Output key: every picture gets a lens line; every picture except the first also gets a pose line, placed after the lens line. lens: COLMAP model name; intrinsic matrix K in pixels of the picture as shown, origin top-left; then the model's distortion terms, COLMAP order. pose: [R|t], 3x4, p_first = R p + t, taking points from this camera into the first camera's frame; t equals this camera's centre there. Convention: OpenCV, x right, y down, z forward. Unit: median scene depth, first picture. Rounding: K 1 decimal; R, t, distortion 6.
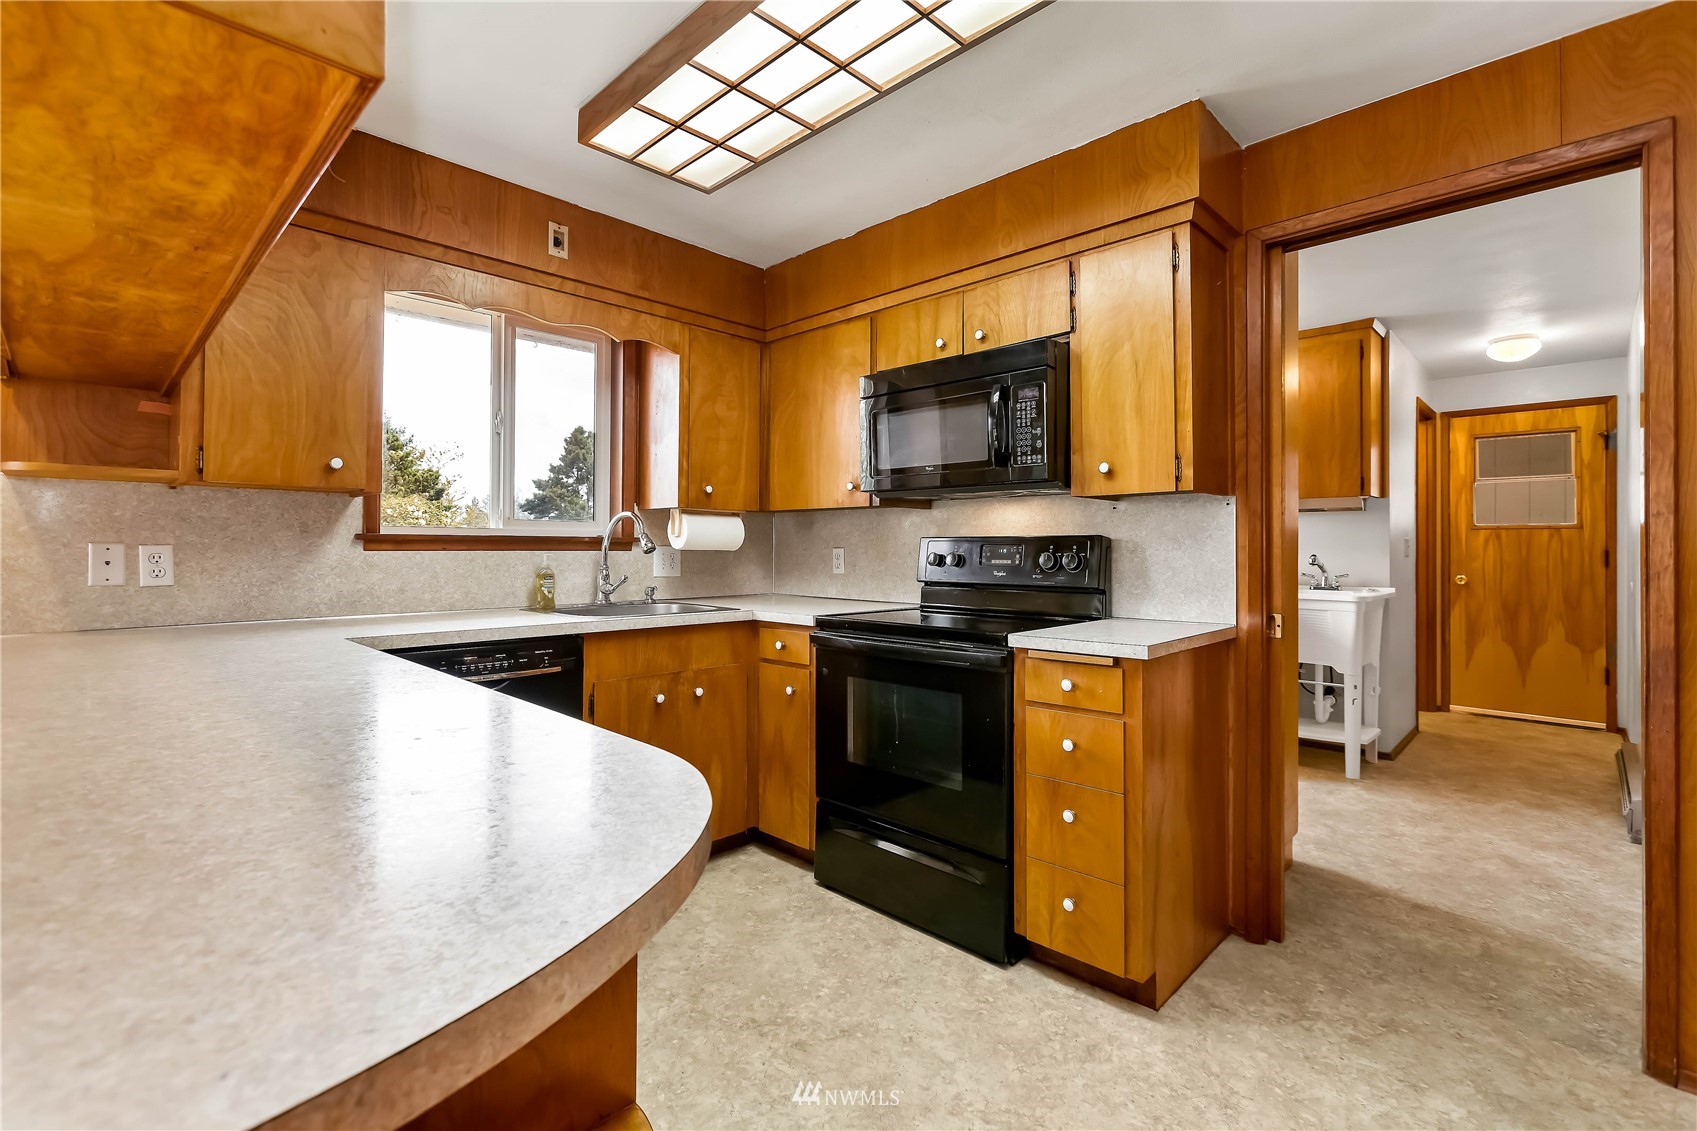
lens RADIAL K [[768.6, 0, 851.8], [0, 768.6, 546.3], [0, 0, 1]] dist [-0.018320, 0.016294]
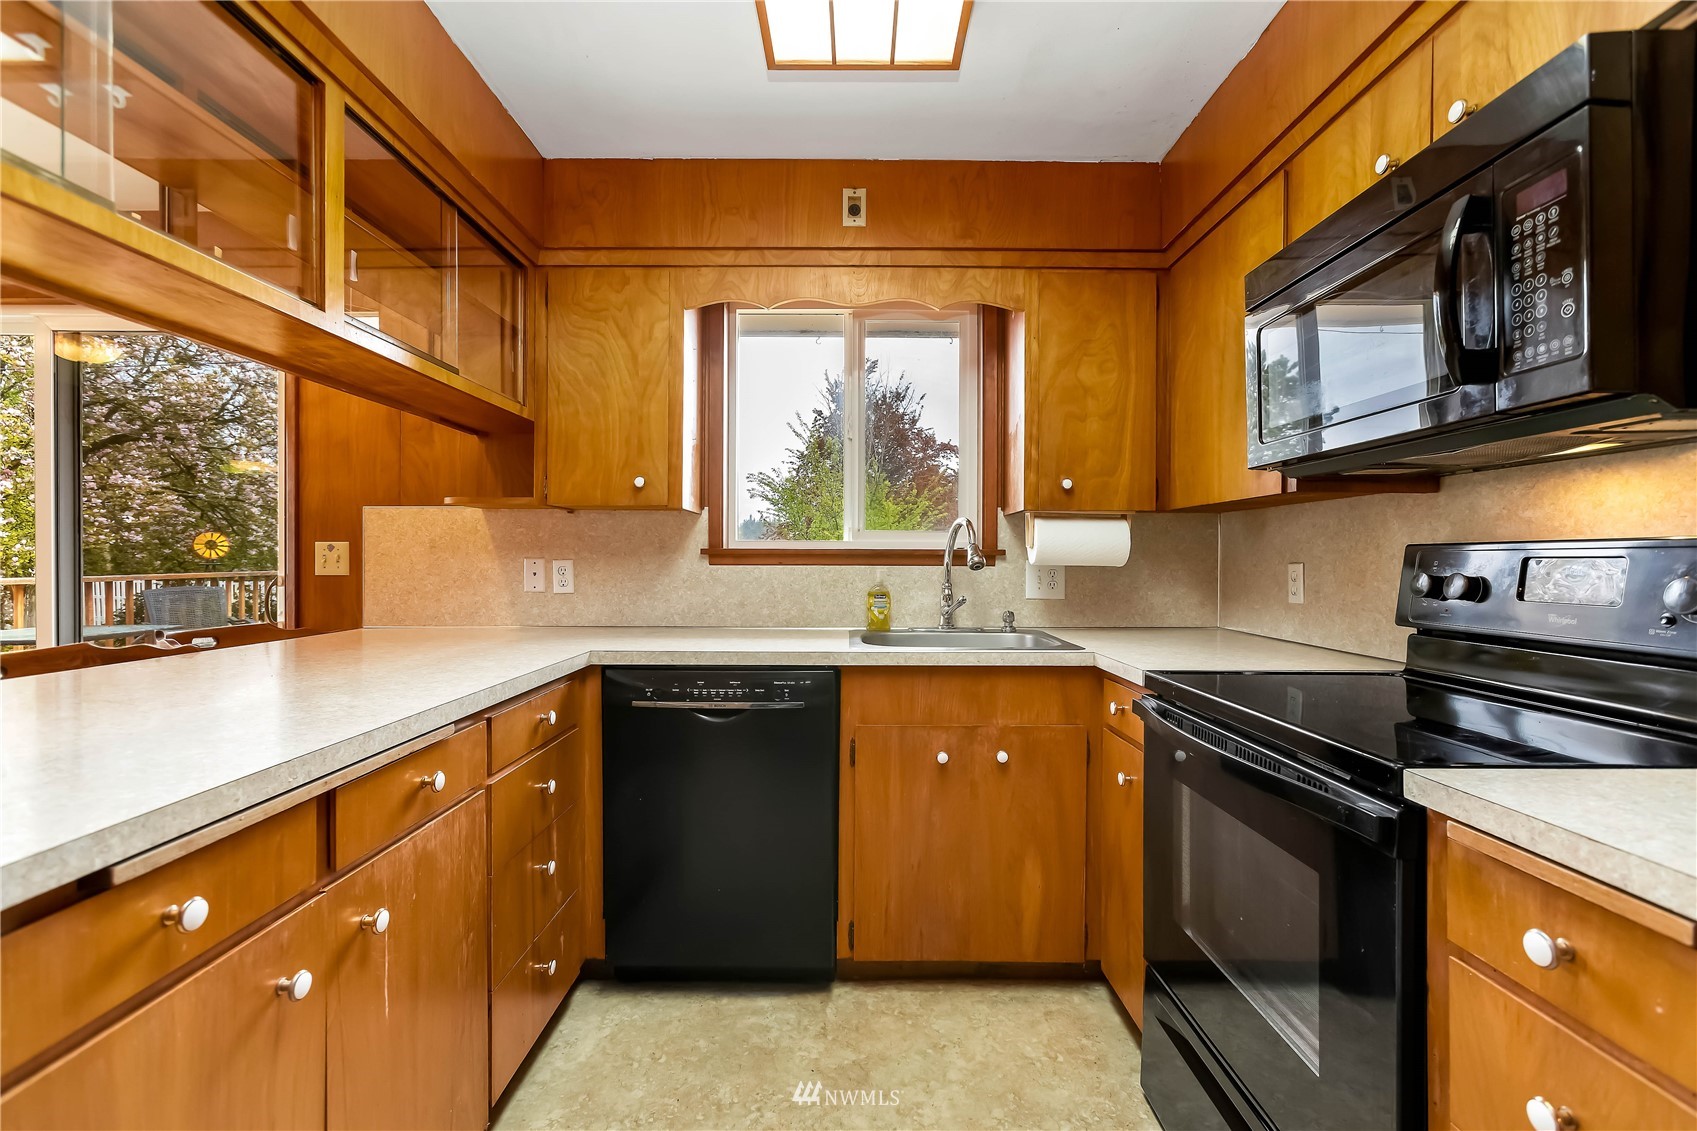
lens RADIAL K [[767.5, 0, 848.5], [0, 767.5, 565.5], [0, 0, 1]] dist [-0.019920, 0.016079]
pose [[0.698170, 0.004750, -0.715916, 0.235267], [0.000983, 0.999971, 0.007593, -0.001289], [0.715931, -0.006006, 0.698145, 0.392969]]
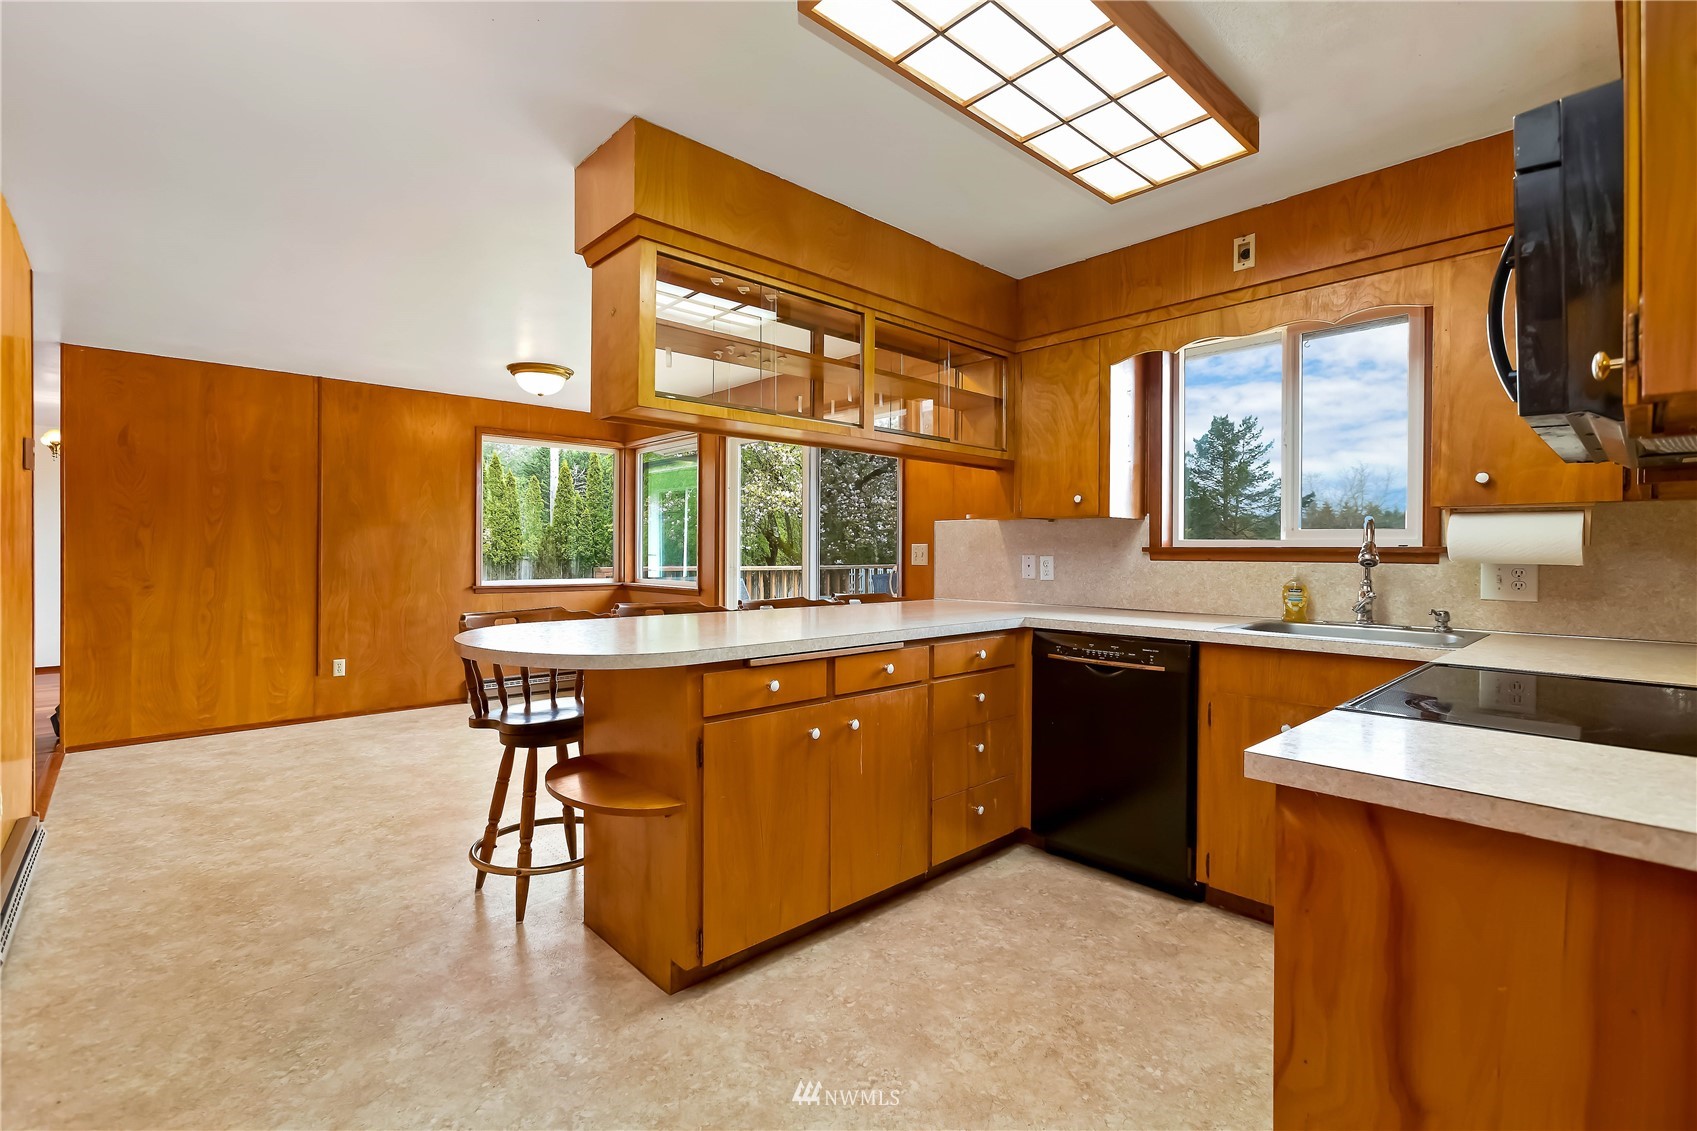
lens RADIAL K [[765.1, 0, 846.5], [0, 765.1, 559.6], [0, 0, 1]] dist [-0.001360, 0.008563]
pose [[-0.050714, 0.006024, -0.998695, 0.654311], [-0.002407, 0.999978, 0.006154, -0.001994], [0.998710, 0.002716, -0.050698, 0.536479]]
